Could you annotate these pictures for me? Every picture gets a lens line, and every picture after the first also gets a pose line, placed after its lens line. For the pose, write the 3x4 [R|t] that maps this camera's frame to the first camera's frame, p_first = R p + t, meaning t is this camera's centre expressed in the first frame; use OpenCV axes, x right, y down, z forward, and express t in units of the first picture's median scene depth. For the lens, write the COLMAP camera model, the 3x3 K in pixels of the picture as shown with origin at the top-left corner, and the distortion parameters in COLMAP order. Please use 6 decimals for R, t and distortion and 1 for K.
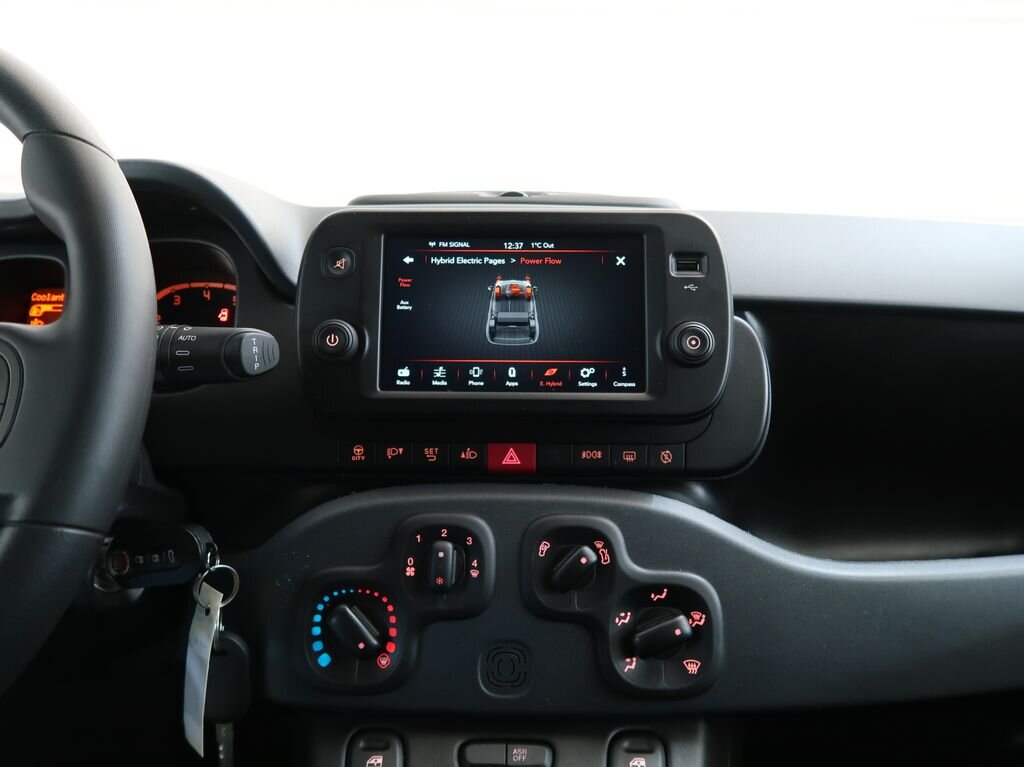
lens RADIAL K [[793.8, 0, 512.0], [0, 793.8, 383.5], [0, 0, 1]] dist [-0.026611, -0.007900]
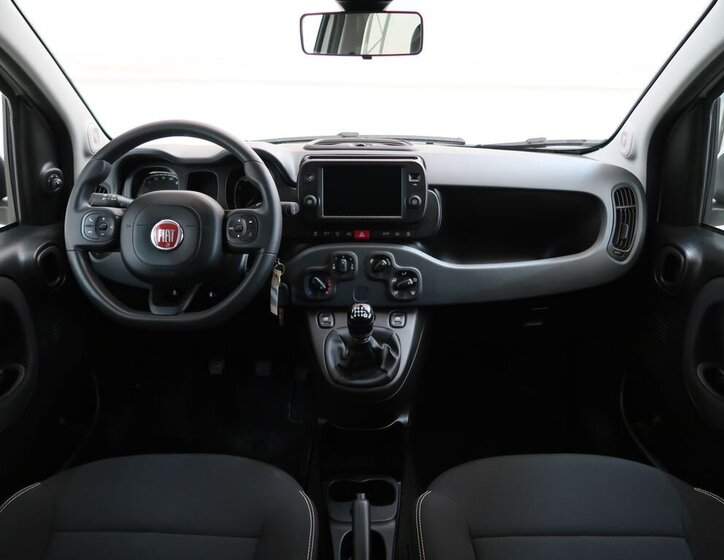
lens RADIAL K [[580.1, 0, 362.0], [0, 580.1, 280.0], [0, 0, 1]] dist [-0.027567, -0.003623]
pose [[0.999687, -0.011358, 0.022311, -0.061672], [0.006577, 0.979011, 0.203703, -0.234966], [-0.024156, -0.203493, 0.978778, -1.542633]]
